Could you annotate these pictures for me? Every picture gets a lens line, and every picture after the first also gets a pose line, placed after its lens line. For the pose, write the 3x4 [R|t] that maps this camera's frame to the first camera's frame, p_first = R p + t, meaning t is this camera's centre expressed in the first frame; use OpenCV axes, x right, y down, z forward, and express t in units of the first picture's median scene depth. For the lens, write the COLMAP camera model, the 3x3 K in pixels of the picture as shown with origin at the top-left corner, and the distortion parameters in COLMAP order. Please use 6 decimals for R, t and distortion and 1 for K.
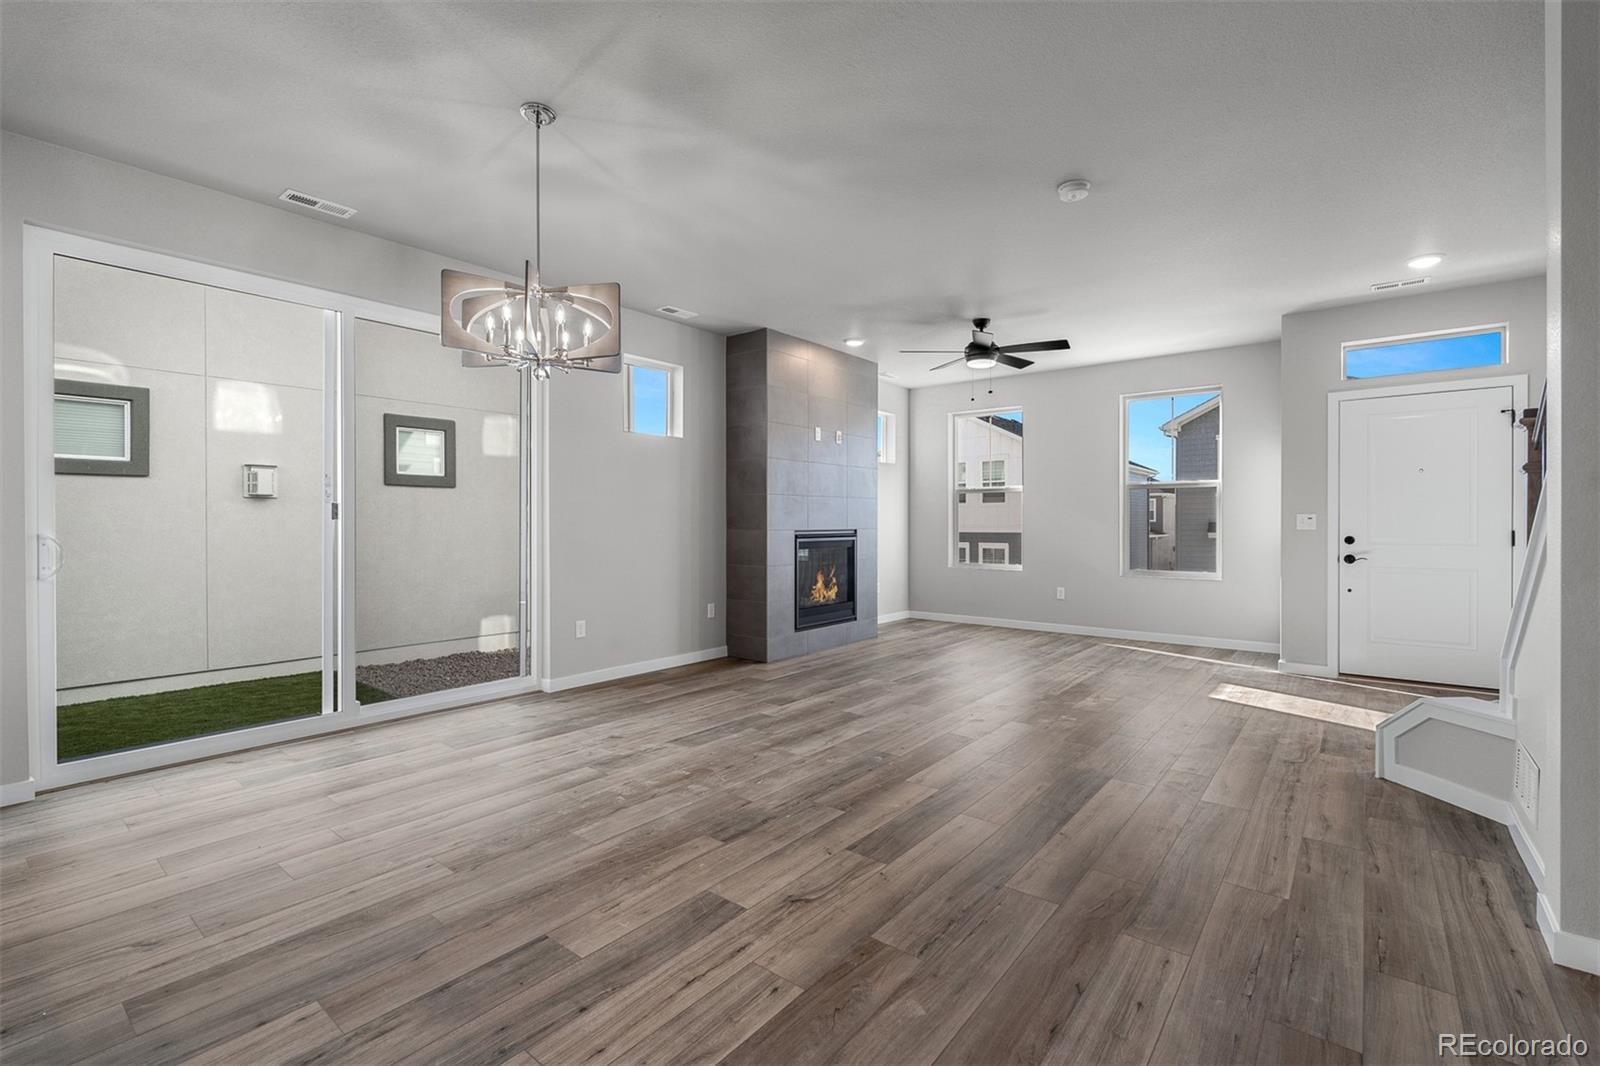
lens RADIAL K [[726.3, 0, 800.4], [0, 726.3, 527.7], [0, 0, 1]] dist [-0.000066, 0.000212]
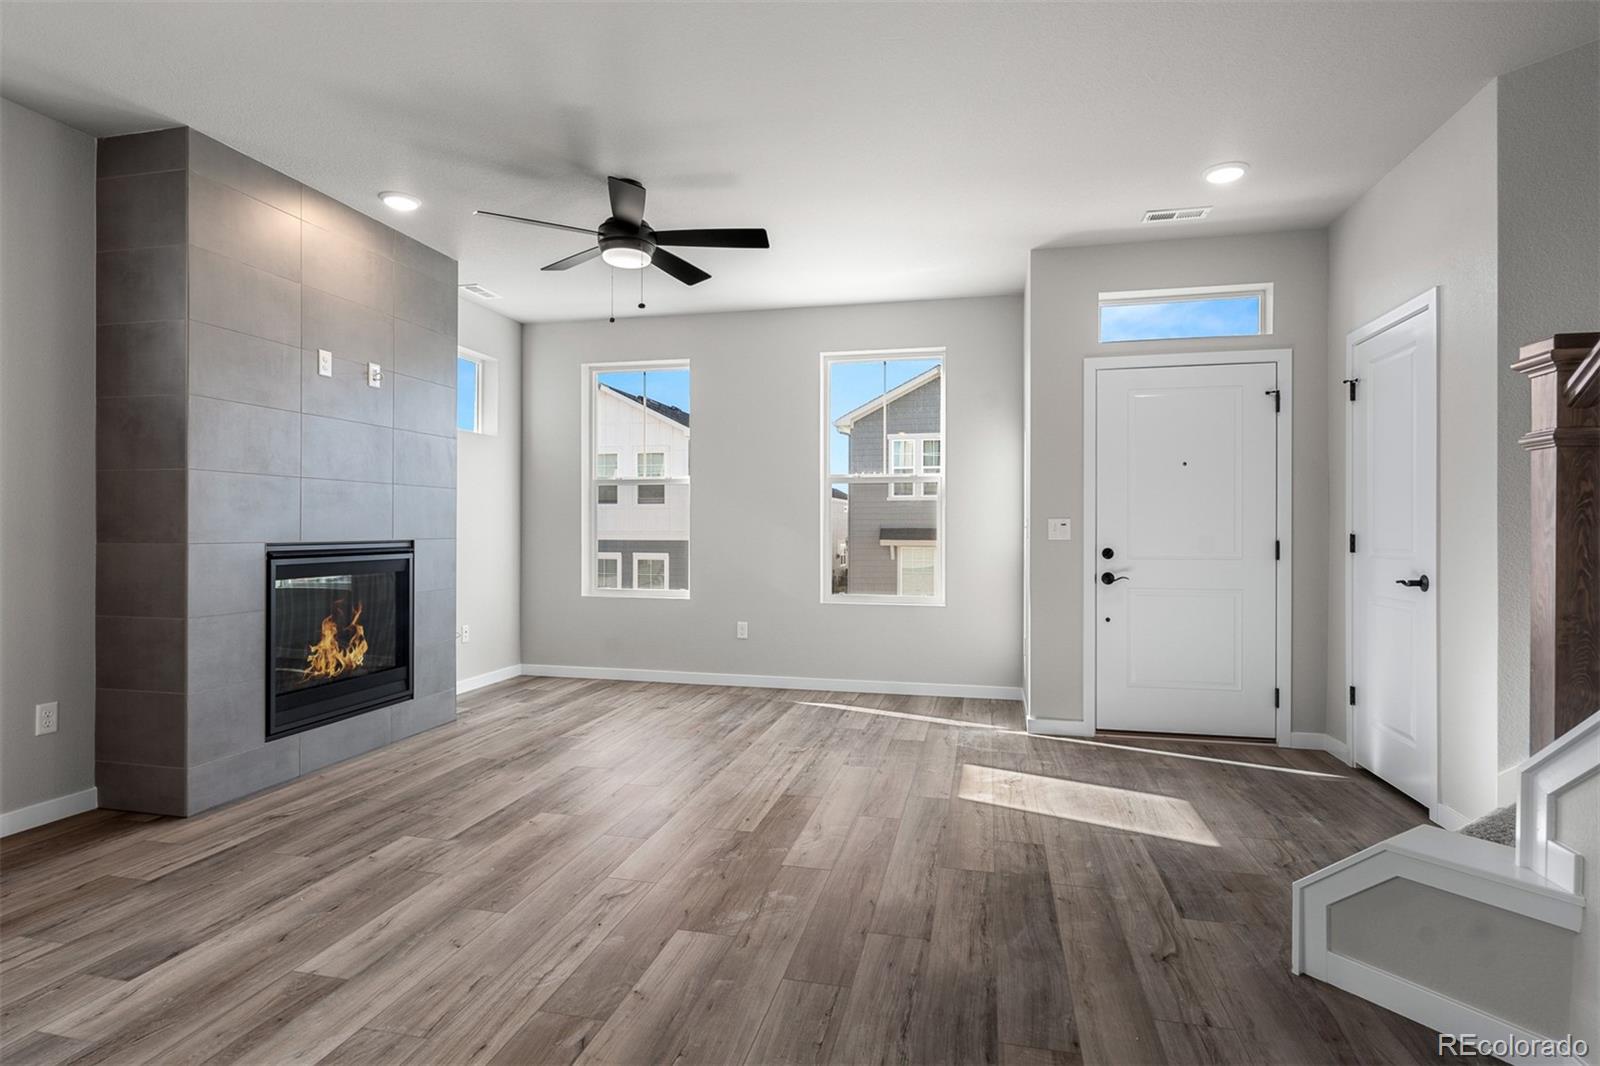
lens RADIAL K [[827.1, 0, 799.8], [0, 827.1, 530.7], [0, 0, 1]] dist [-0.006331, -0.000891]
pose [[0.905748, 0.001677, 0.423814, 0.087234], [0.000002, 0.999992, -0.003963, -0.002877], [-0.423818, 0.003591, 0.905740, 0.313449]]
